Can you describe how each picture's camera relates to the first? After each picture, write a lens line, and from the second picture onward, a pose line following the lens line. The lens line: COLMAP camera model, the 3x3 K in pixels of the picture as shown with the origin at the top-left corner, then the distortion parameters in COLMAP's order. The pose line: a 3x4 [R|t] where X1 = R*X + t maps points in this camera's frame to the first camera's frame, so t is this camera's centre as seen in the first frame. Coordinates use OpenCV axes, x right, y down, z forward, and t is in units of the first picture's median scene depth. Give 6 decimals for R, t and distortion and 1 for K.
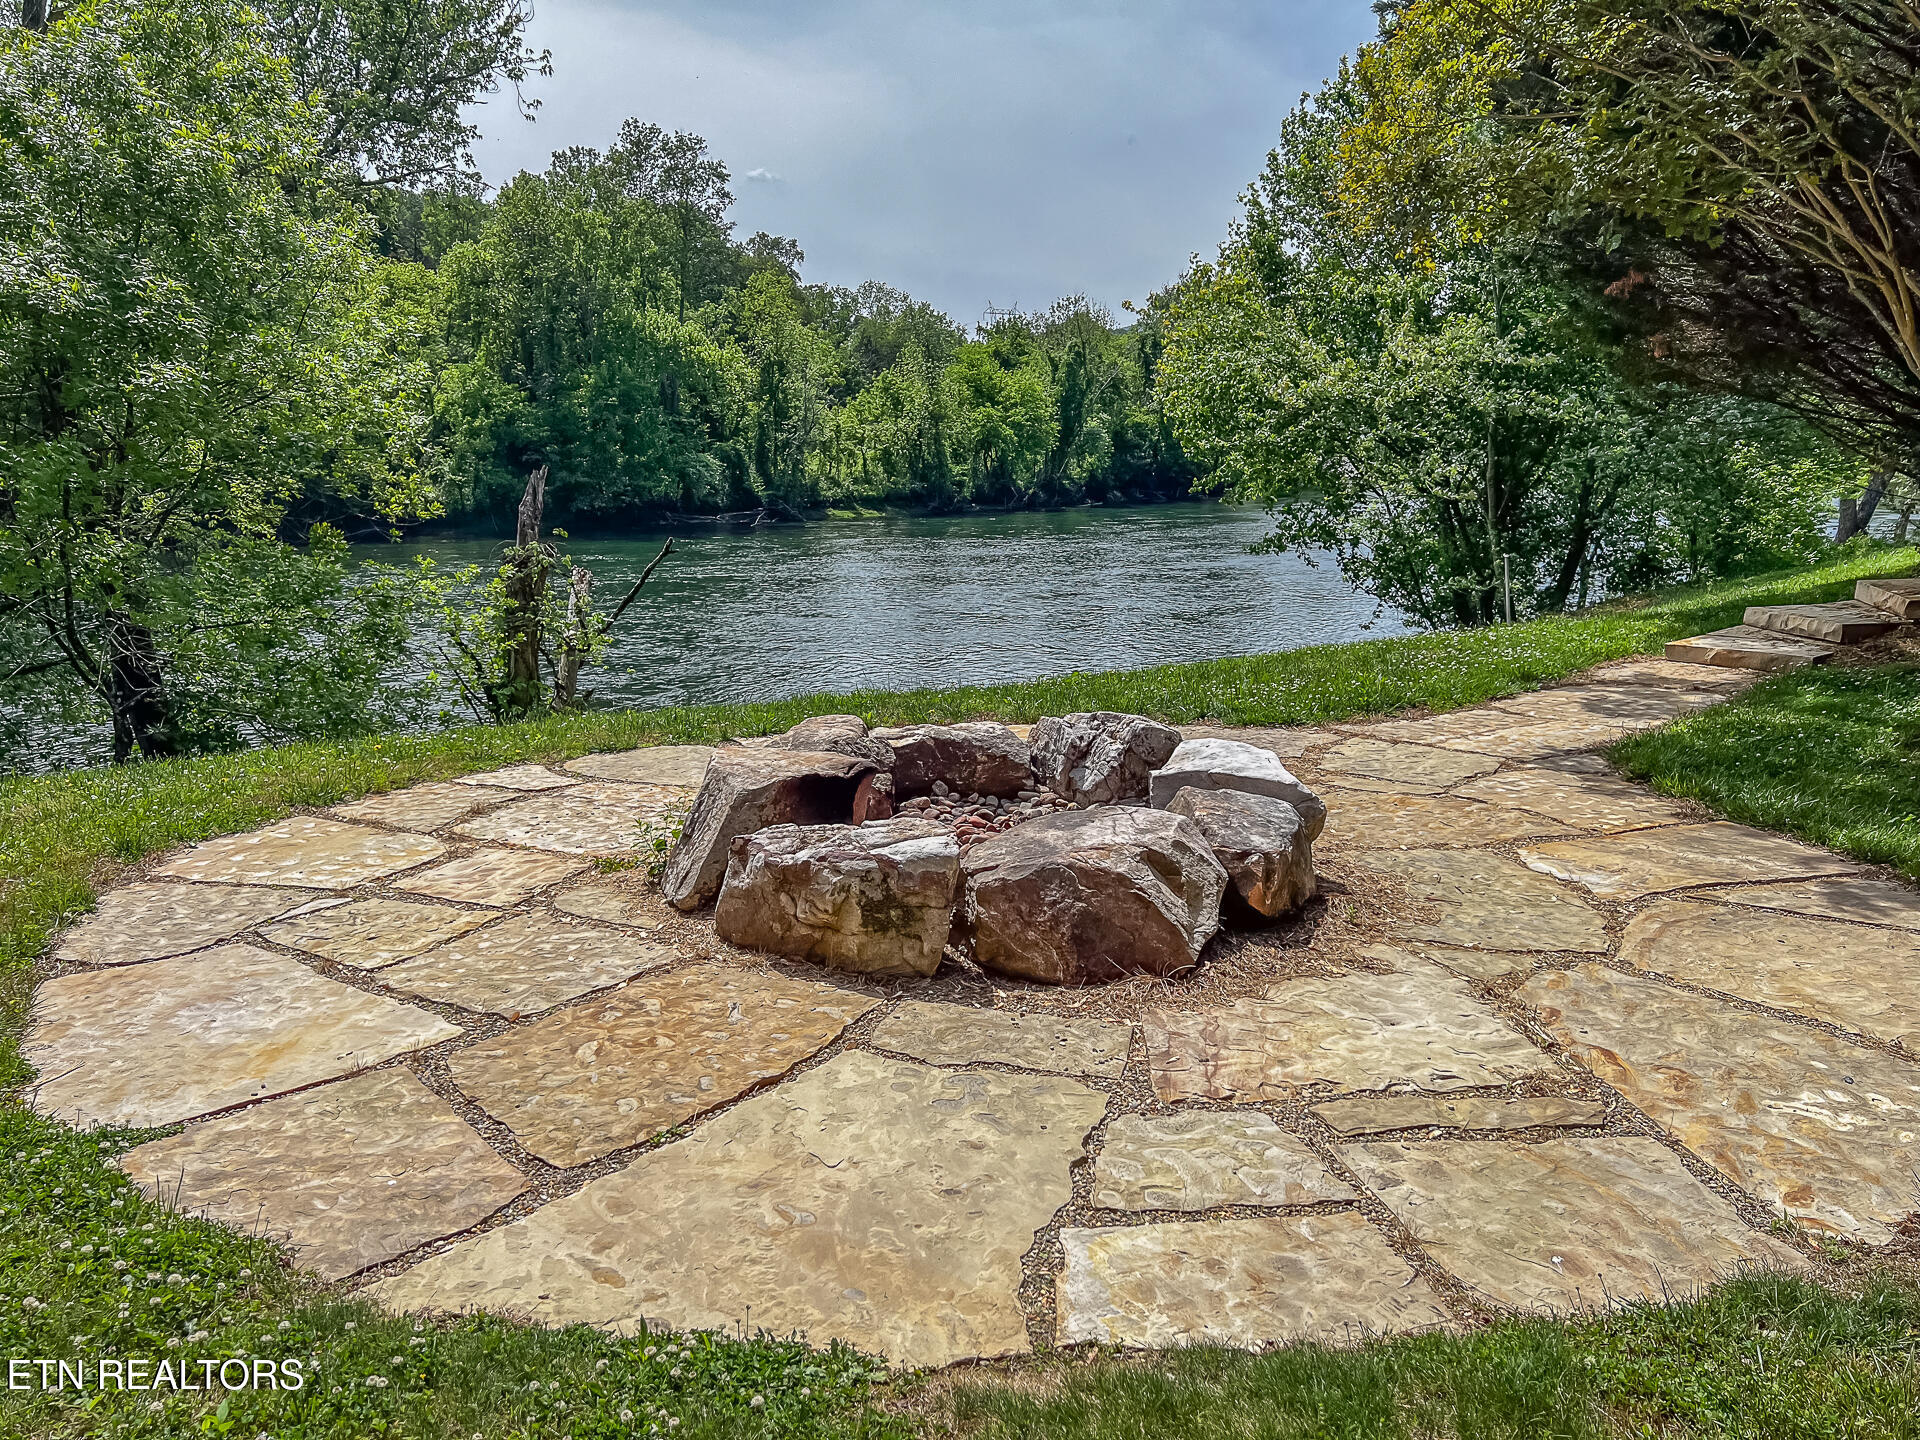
lens RADIAL K [[1430.2, 0, 960.0], [0, 1430.2, 720.0], [0, 0, 1]] dist [0.107605, -0.172846]
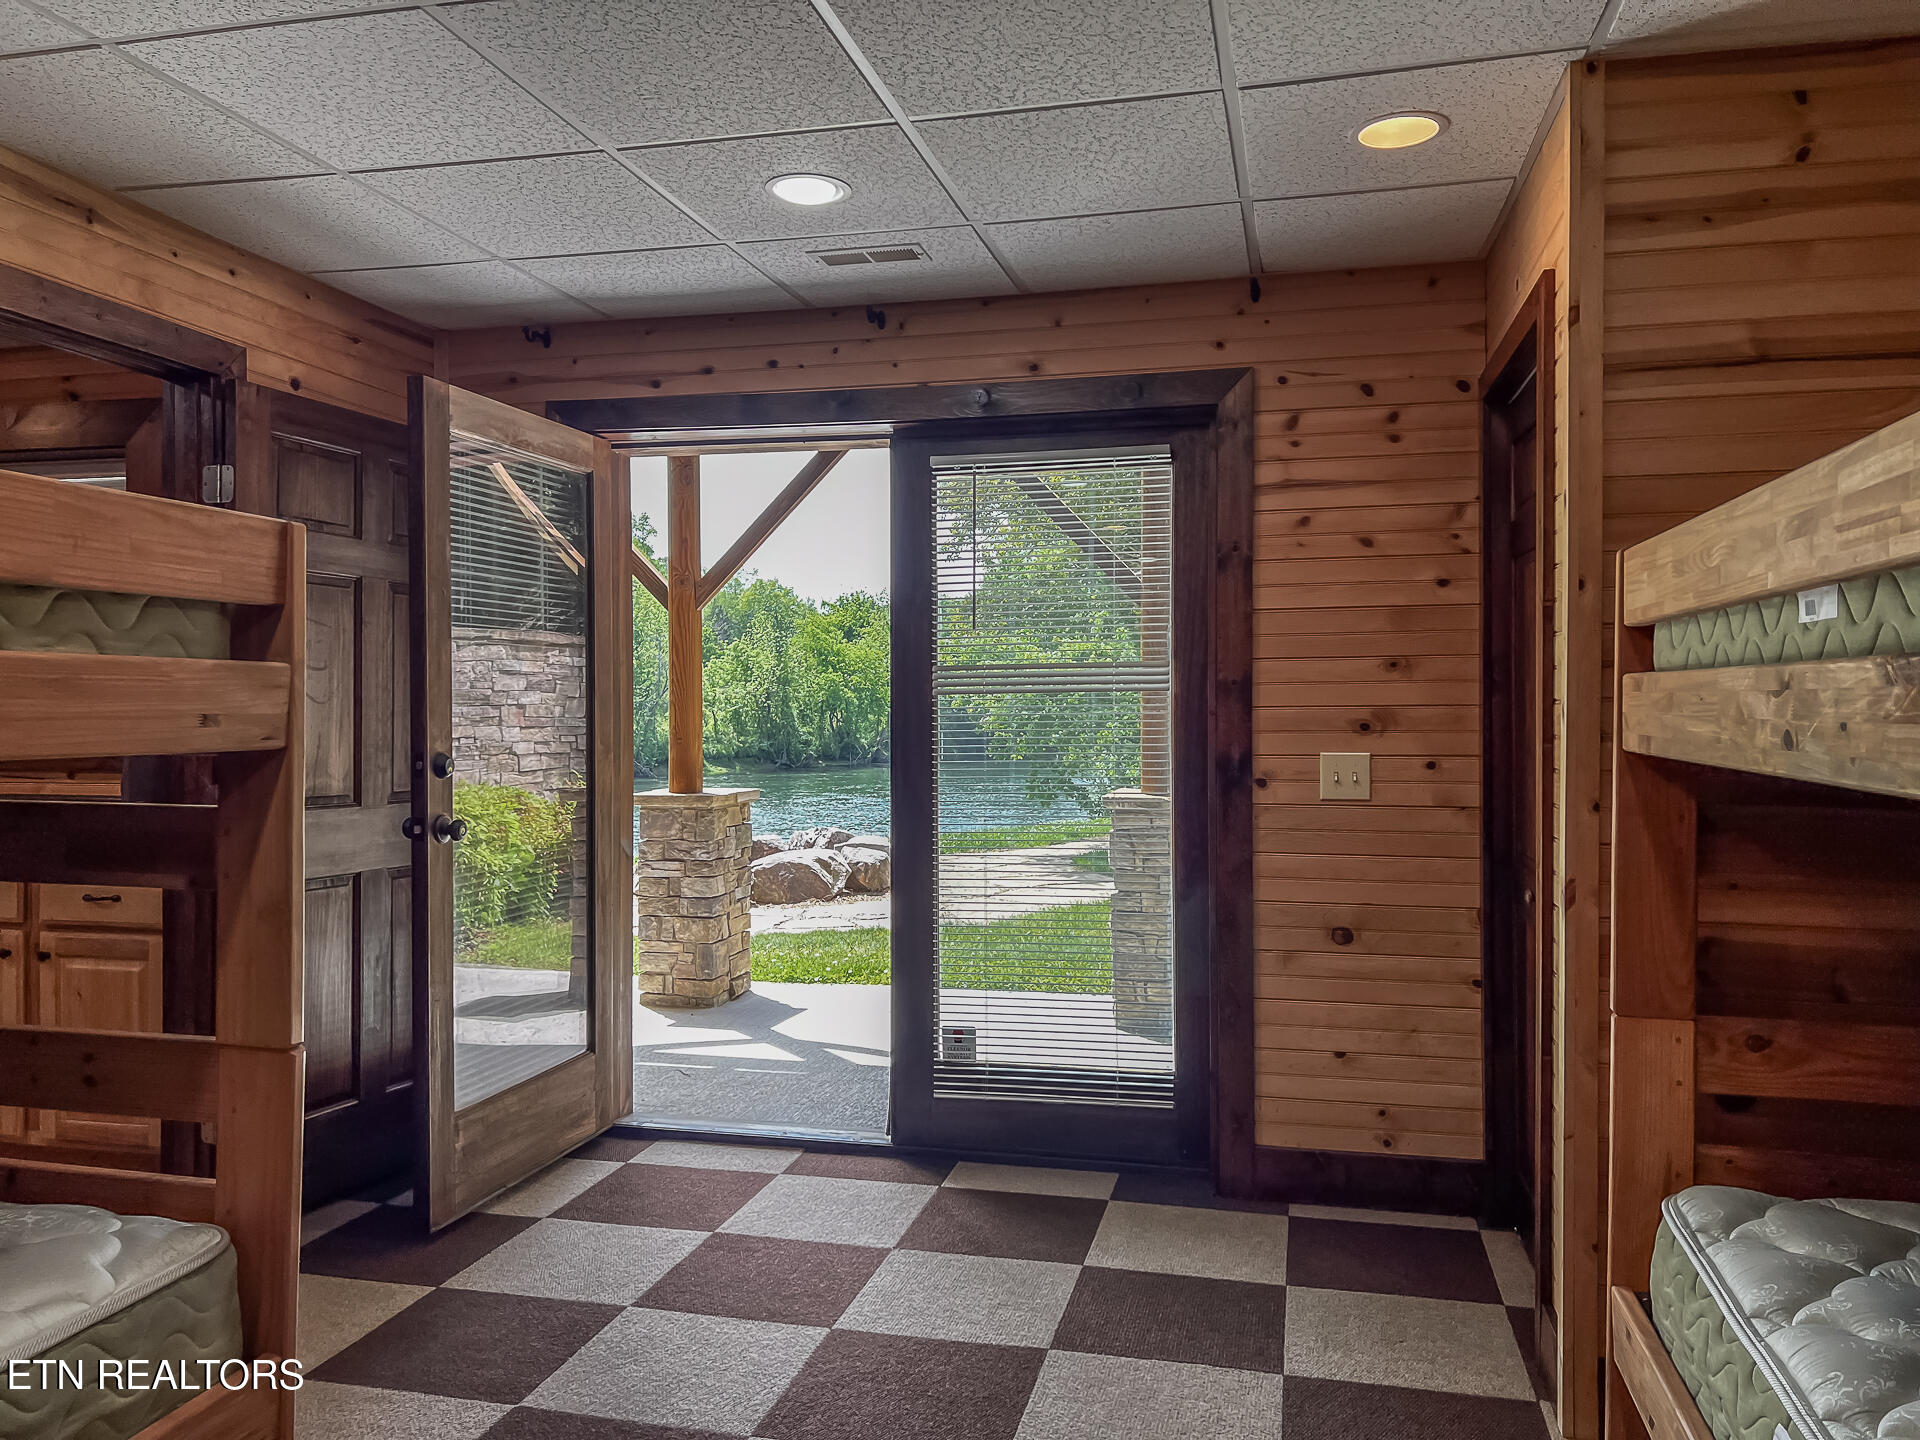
lens RADIAL K [[1430.2, 0, 960.0], [0, 1430.2, 720.0], [0, 0, 1]] dist [0.107605, -0.172846]
pose [[0.994647, -0.002255, 0.103311, 0.008524], [0.020678, 0.983884, -0.177609, 0.023185], [-0.101246, 0.178795, 0.978663, -0.125282]]
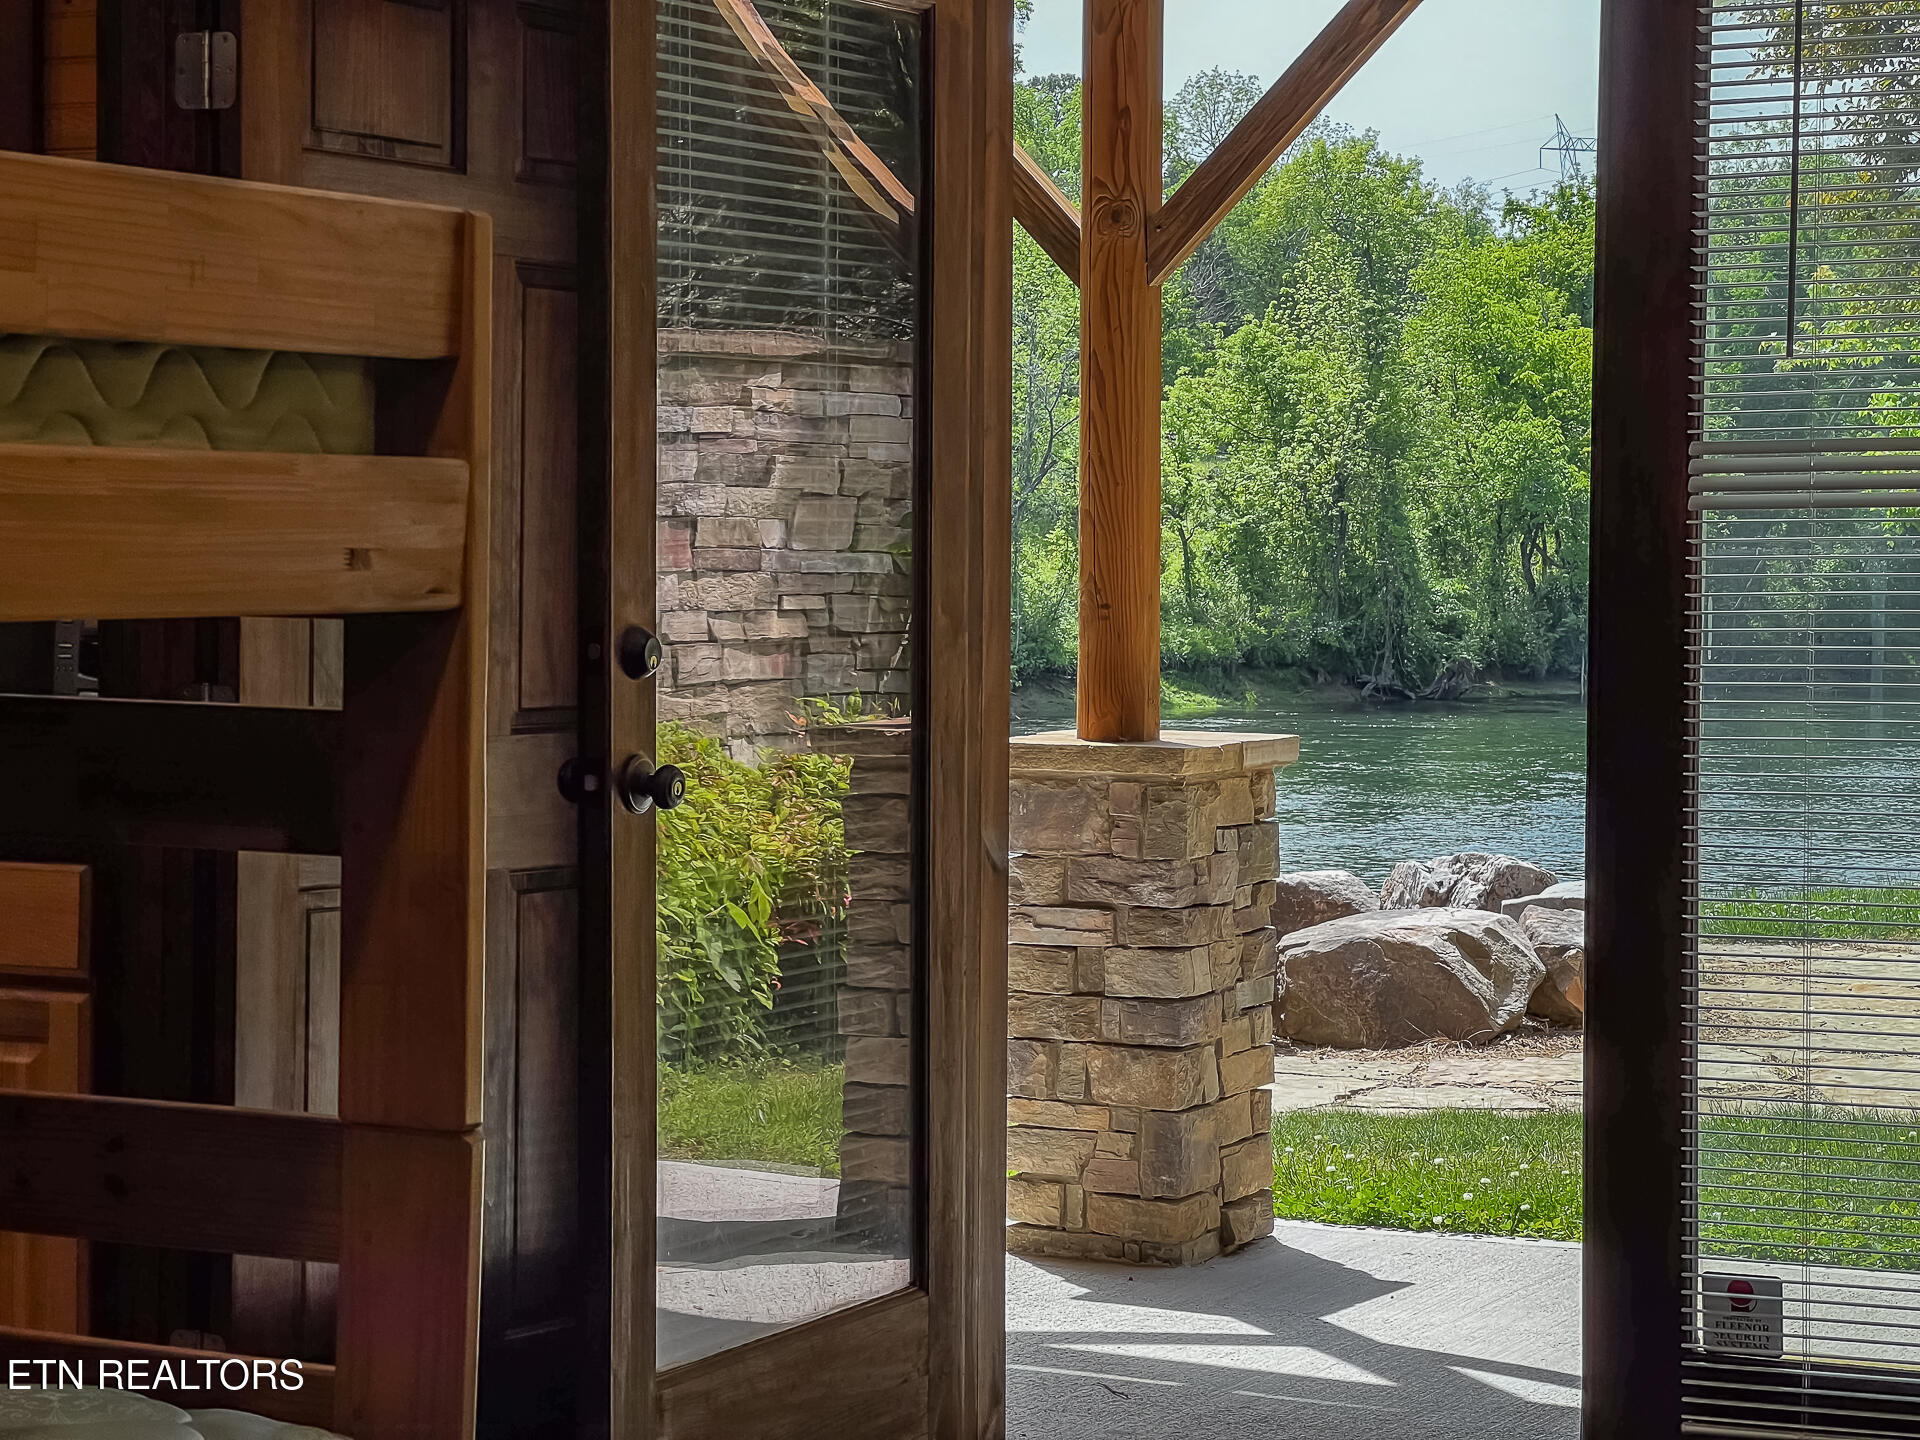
lens RADIAL K [[4310.7, 0, 960.0], [0, 4310.7, 720.0], [0, 0, 1]] dist [-0.449065, 10.181768]
pose [[0.992990, 0.012348, -0.117553, 0.009896], [-0.028822, 0.989803, -0.139496, 0.027213], [0.114632, 0.141907, 0.983220, -0.148350]]
